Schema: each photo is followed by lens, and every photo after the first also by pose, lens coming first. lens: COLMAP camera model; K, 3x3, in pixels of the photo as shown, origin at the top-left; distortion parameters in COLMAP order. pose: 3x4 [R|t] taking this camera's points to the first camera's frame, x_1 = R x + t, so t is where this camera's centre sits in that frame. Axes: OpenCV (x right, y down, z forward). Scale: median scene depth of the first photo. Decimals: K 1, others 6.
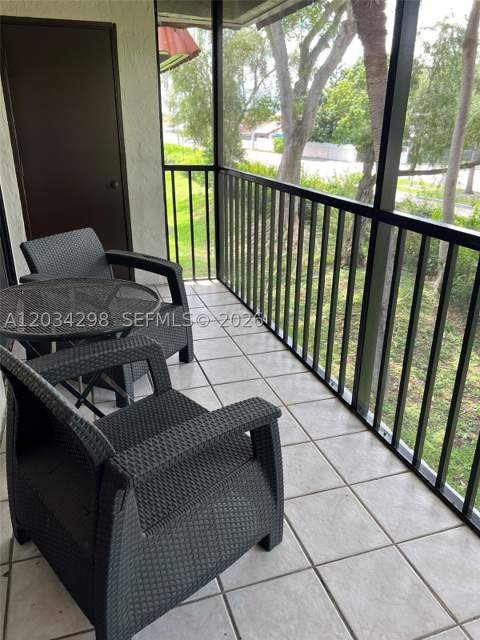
lens RADIAL K [[482.9, 0, 240.0], [0, 482.9, 320.0], [0, 0, 1]] dist [0.046930, -0.046581]
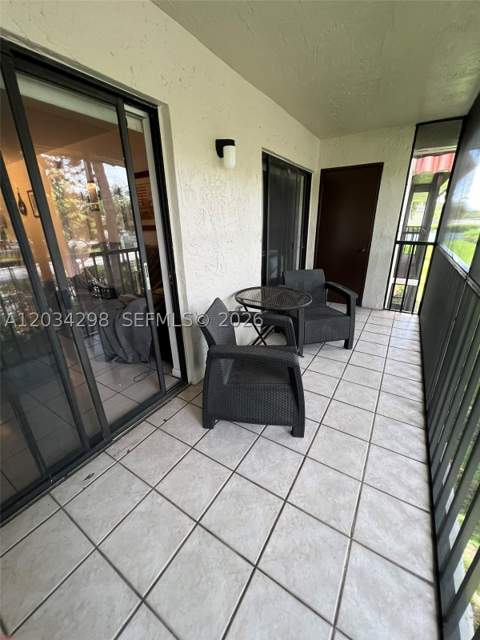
lens RADIAL K [[256.6, 0, 240.0], [0, 256.6, 320.0], [0, 0, 1]] dist [-0.001810, 0.000484]
pose [[0.635053, 0.254804, -0.729234, 0.245376], [-0.262325, 0.959066, 0.106666, -0.009961], [0.726563, 0.123558, 0.675899, 0.046894]]
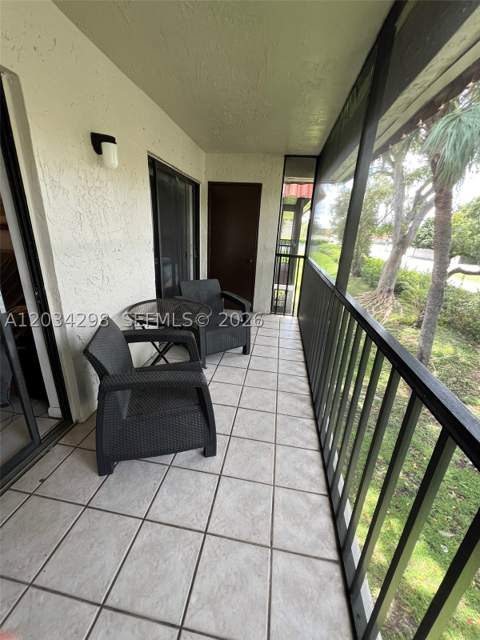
lens RADIAL K [[256.6, 0, 240.0], [0, 256.6, 320.0], [0, 0, 1]] dist [-0.001810, 0.000484]
pose [[0.886494, 0.188039, -0.422812, 0.219394], [-0.210847, 0.977491, -0.007351, -0.026290], [0.411913, 0.095666, 0.906188, 0.053156]]
